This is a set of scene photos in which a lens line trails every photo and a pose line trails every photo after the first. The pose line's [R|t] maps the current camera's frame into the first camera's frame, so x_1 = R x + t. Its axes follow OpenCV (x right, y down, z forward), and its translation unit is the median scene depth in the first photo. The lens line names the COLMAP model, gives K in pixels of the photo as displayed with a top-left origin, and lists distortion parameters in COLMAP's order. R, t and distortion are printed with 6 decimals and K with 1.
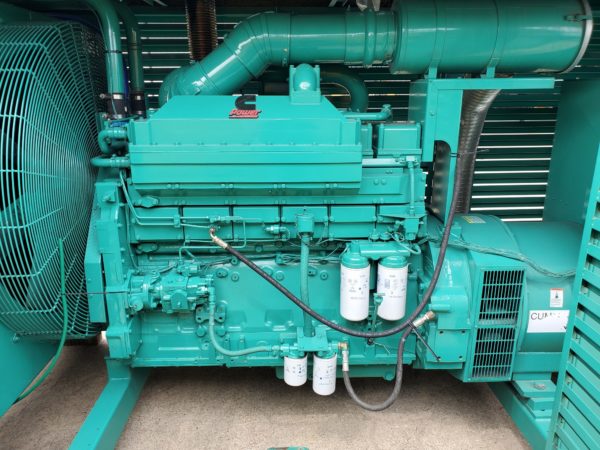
lens RADIAL K [[463.9, 0, 309.3], [0, 463.9, 222.9], [0, 0, 1]] dist [0.006469, 0.011601]
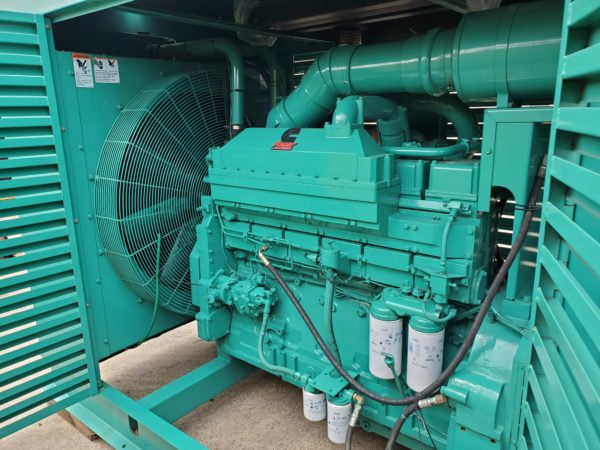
lens RADIAL K [[472.5, 0, 291.6], [0, 472.5, 222.0], [0, 0, 1]] dist [0.007260, 0.013688]
pose [[0.745312, 0.138088, -0.652259, 0.547518], [-0.163767, 0.986261, 0.021668, -0.078789], [0.646290, 0.090669, 0.757687, 0.180560]]
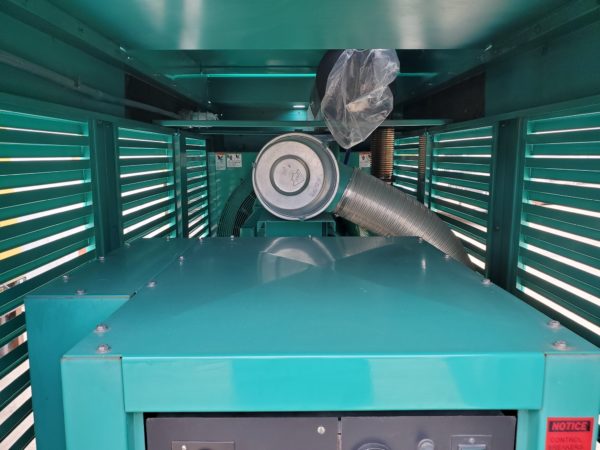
lens RADIAL K [[472.5, 0, 291.6], [0, 472.5, 222.0], [0, 0, 1]] dist [0.007260, 0.013688]
pose [[-0.031322, 0.137229, -0.990044, 1.433410], [-0.275308, 0.951029, 0.140531, -0.441465], [0.960846, 0.276969, 0.007992, 1.014532]]
